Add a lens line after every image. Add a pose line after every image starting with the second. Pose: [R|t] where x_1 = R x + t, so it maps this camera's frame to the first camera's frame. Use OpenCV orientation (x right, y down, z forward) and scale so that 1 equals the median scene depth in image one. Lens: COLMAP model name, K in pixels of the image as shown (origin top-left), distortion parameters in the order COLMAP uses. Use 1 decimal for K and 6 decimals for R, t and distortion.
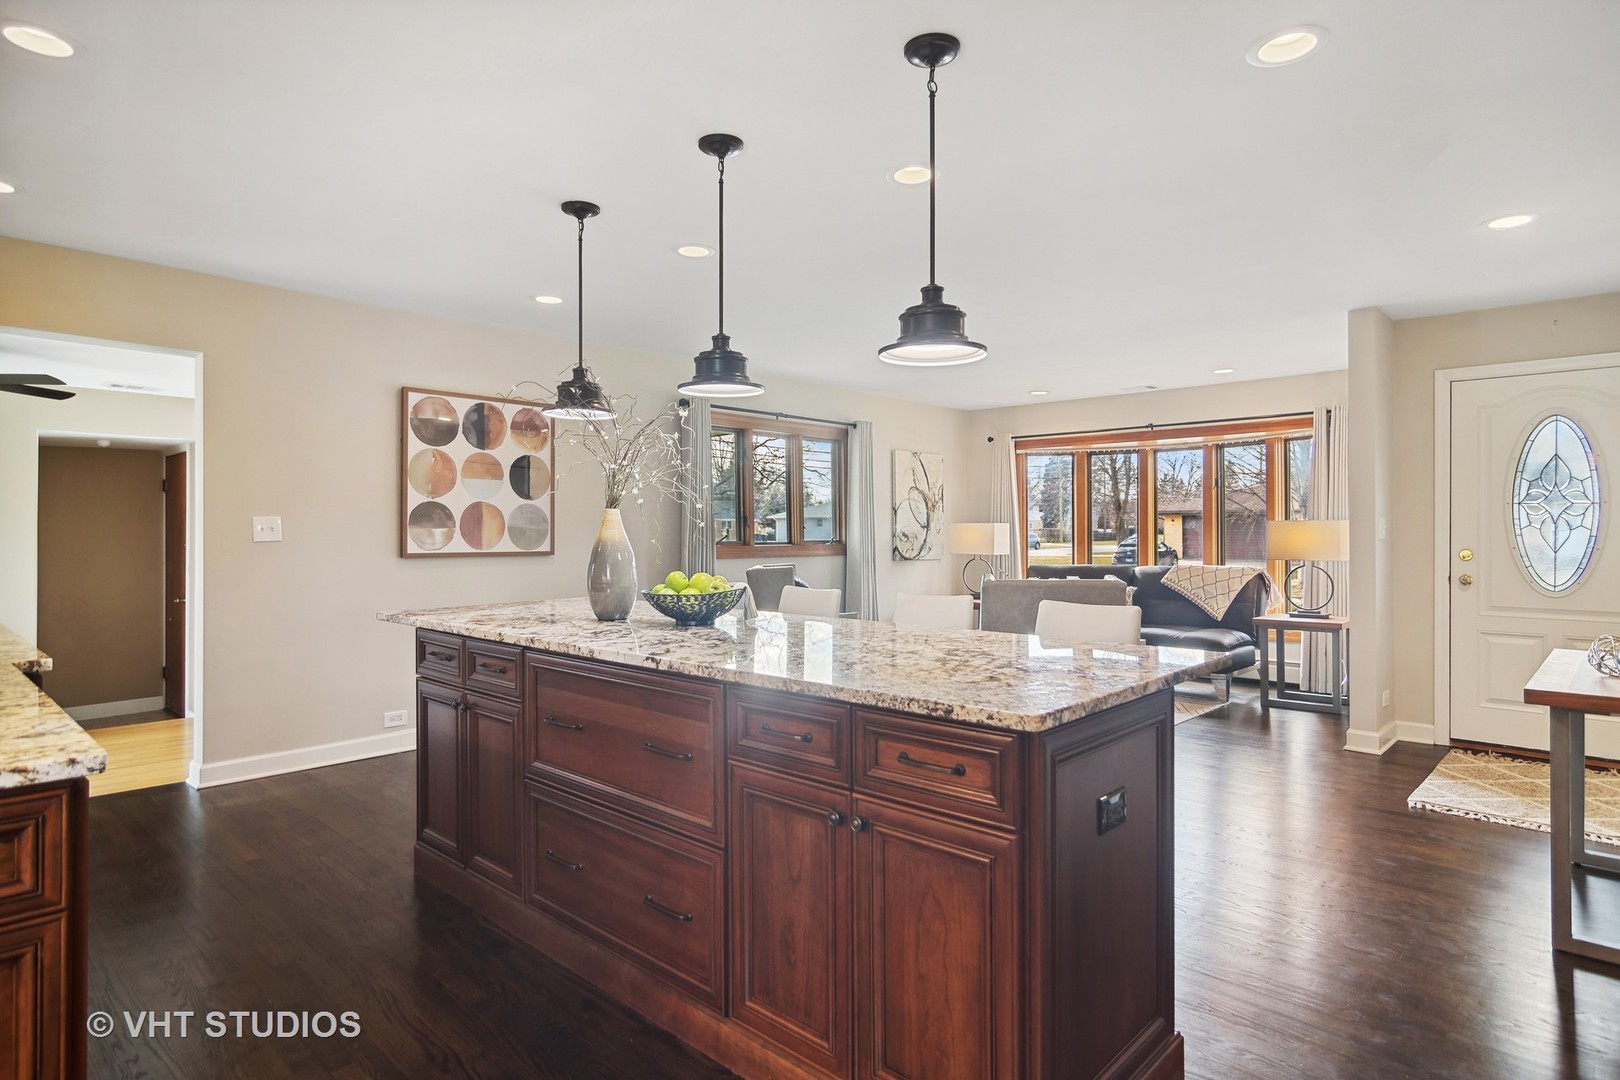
lens RADIAL K [[900.5, 0, 801.1], [0, 900.5, 535.8], [0, 0, 1]] dist [-0.003286, -0.000986]
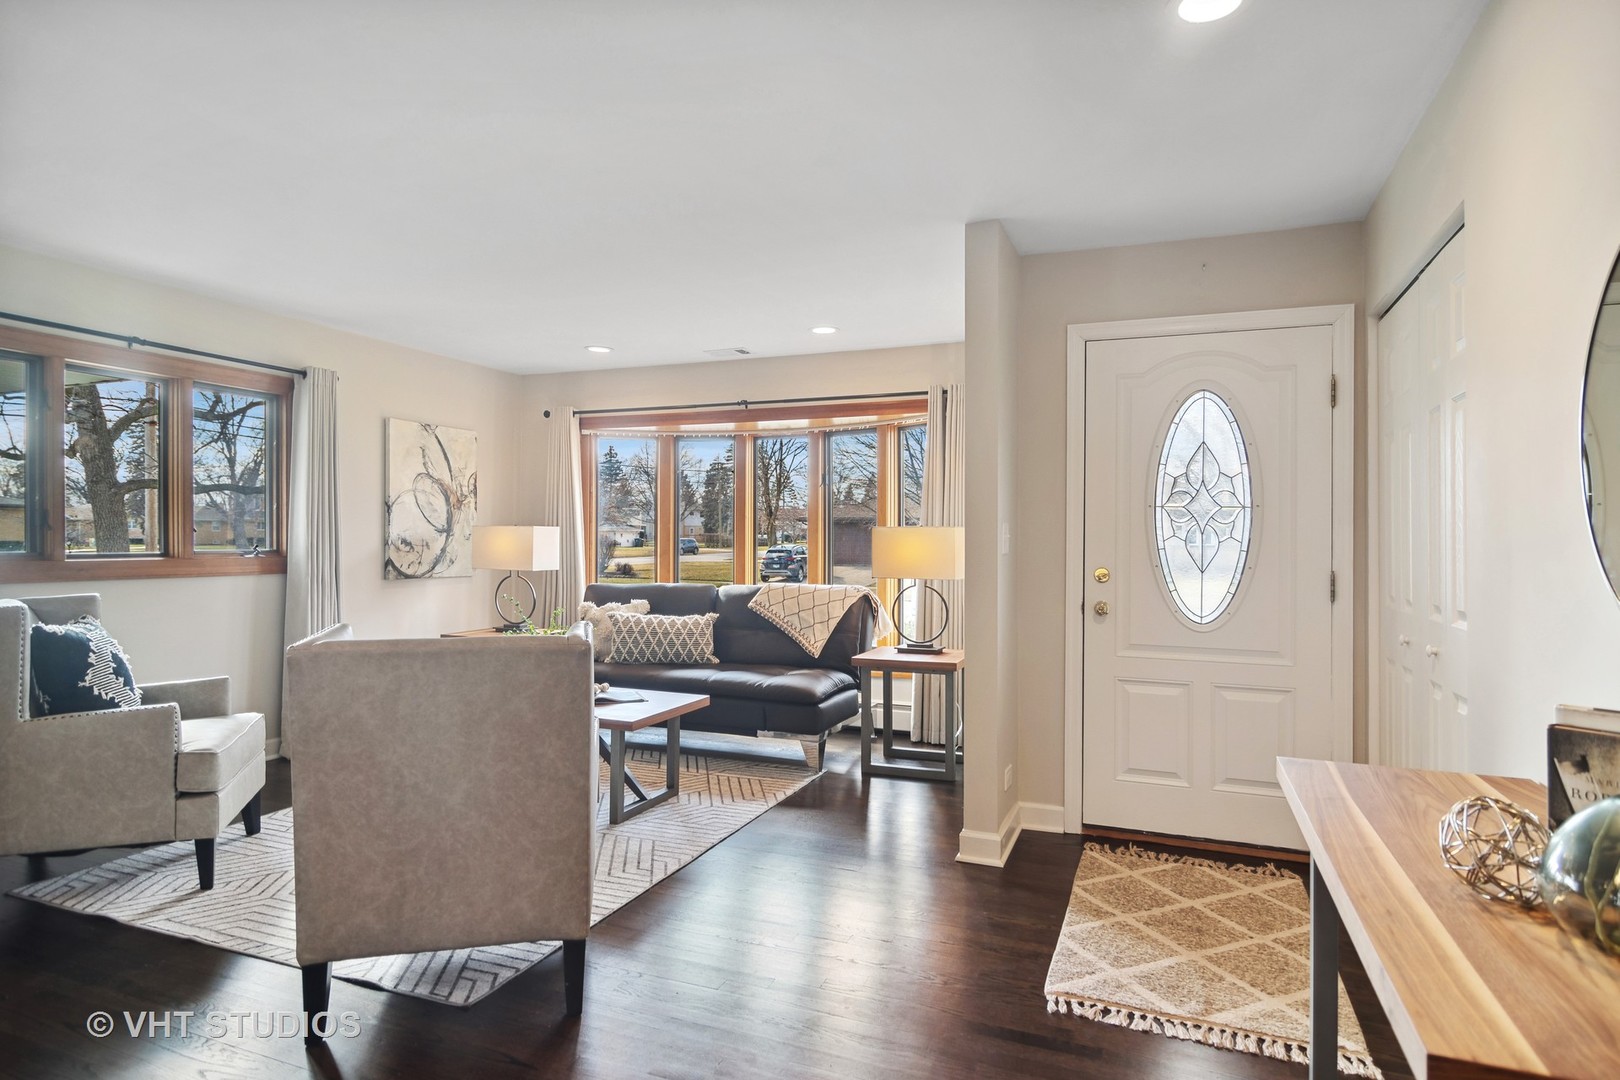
lens RADIAL K [[900.5, 0, 800.7], [0, 900.5, 537.6], [0, 0, 1]] dist [-0.003286, -0.000986]
pose [[0.934995, 0.006432, 0.354602, 0.181382], [-0.005414, 0.999978, -0.003863, -0.004012], [-0.354619, 0.001692, 0.935009, 0.292532]]
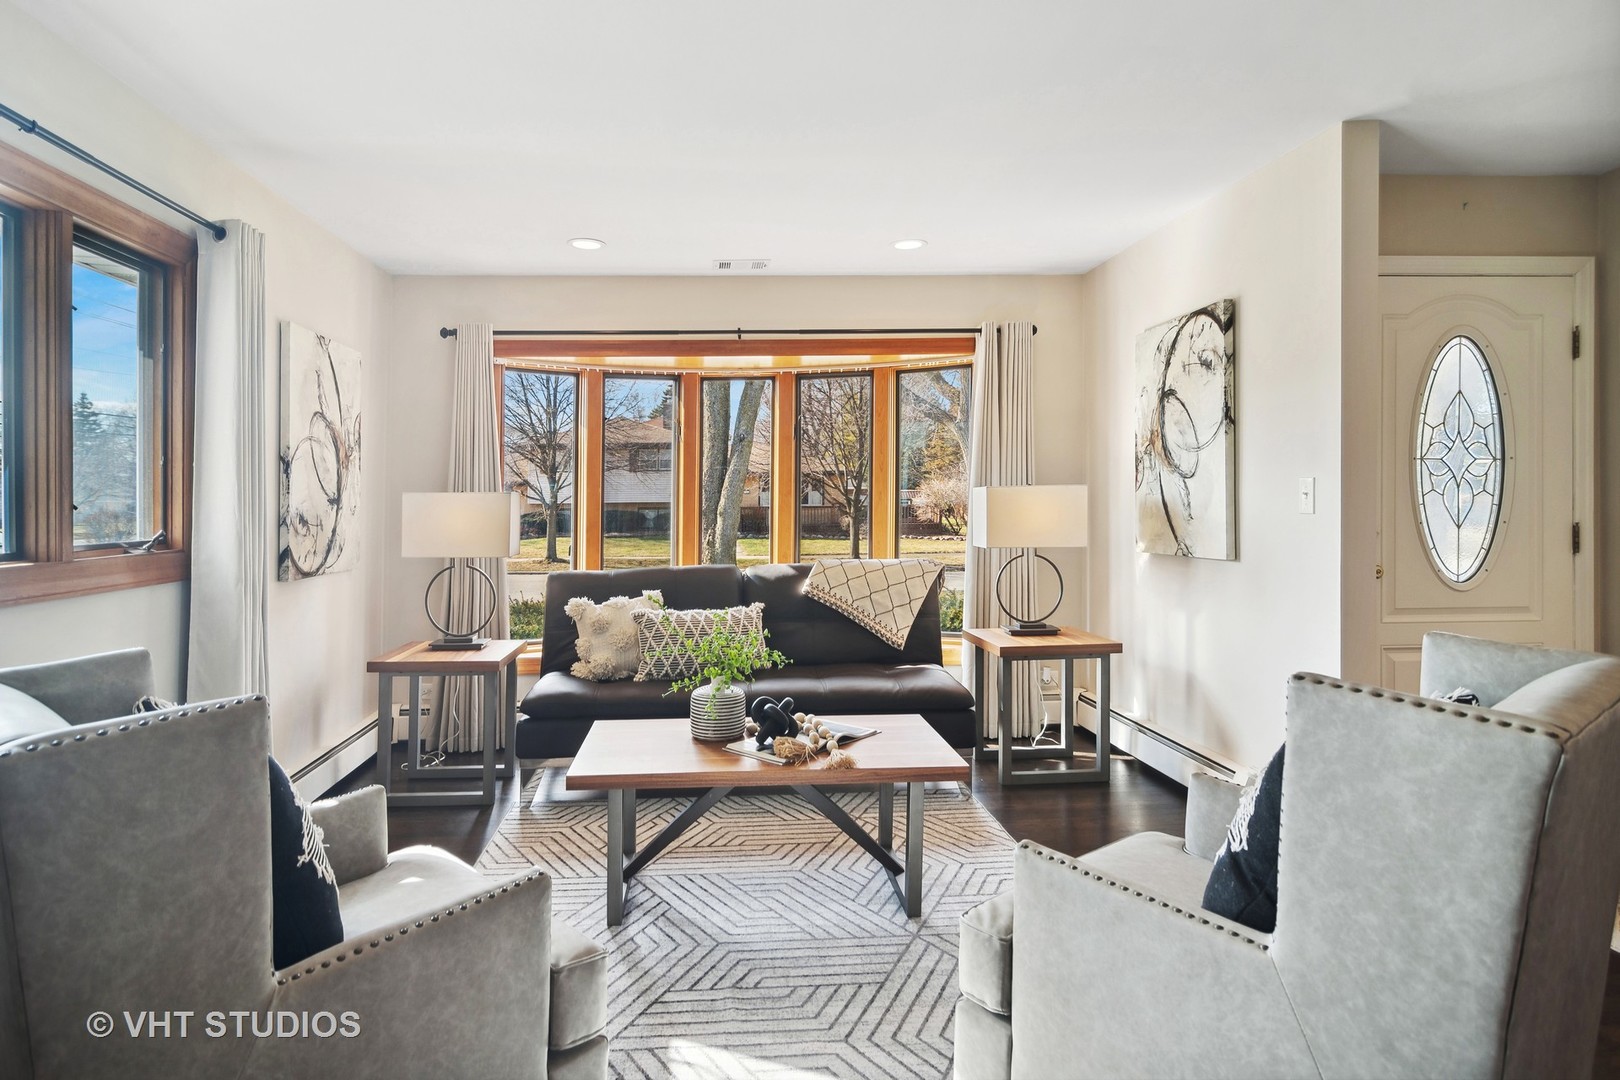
lens RADIAL K [[900.5, 0, 759.9], [0, 900.5, 521.3], [0, 0, 1]] dist [-0.003286, -0.000986]
pose [[0.697178, -0.025091, 0.716459, -0.047254], [0.015142, 0.999680, 0.020275, -0.007023], [-0.716738, -0.003287, 0.697334, 0.641295]]
